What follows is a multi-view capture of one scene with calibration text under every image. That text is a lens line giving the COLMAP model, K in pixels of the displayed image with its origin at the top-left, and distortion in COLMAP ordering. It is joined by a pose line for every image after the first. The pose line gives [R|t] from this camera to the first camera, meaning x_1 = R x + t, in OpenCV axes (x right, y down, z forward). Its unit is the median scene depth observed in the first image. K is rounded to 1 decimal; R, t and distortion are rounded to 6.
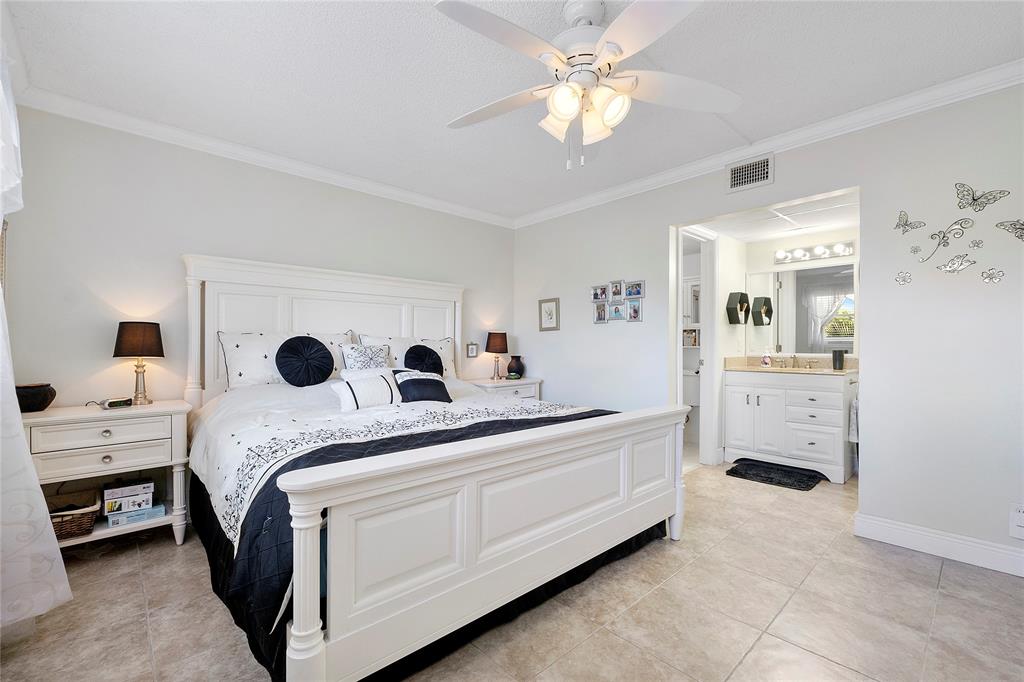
lens RADIAL K [[436.3, 0, 510.4], [0, 436.3, 342.9], [0, 0, 1]] dist [-0.003768, -0.000685]
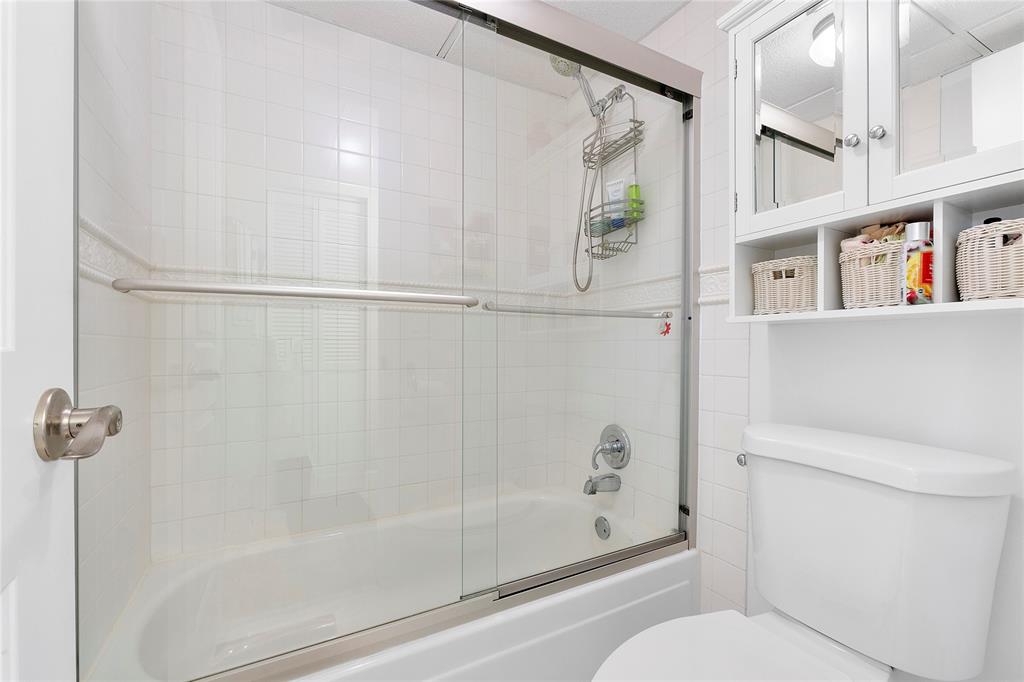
lens RADIAL K [[436.3, 0, 510.3], [0, 436.3, 344.1], [0, 0, 1]] dist [-0.003768, -0.000685]
pose [[0.968828, 0.004374, -0.247694, 0.354317], [-0.005294, 0.999981, -0.003047, 0.025346], [0.247676, 0.004263, 0.968834, 0.907926]]
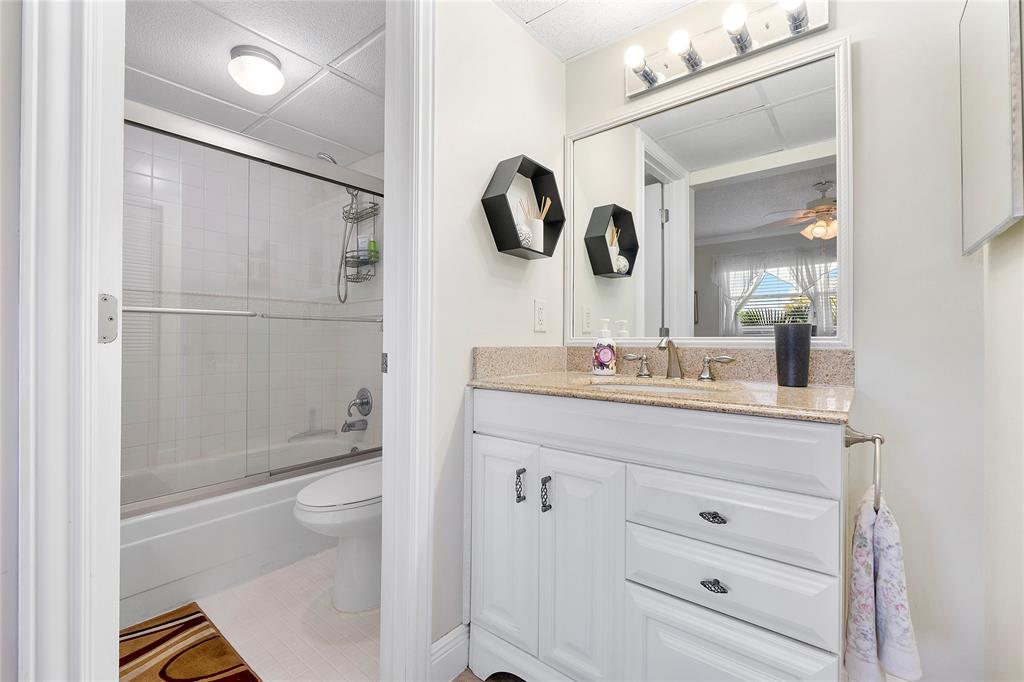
lens RADIAL K [[436.3, 0, 511.8], [0, 436.3, 334.6], [0, 0, 1]] dist [-0.003768, -0.000685]
pose [[0.988753, 0.009022, 0.149286, 0.465067], [-0.006944, 0.999872, -0.014431, 0.027909], [-0.149397, 0.013232, 0.988689, 0.662006]]
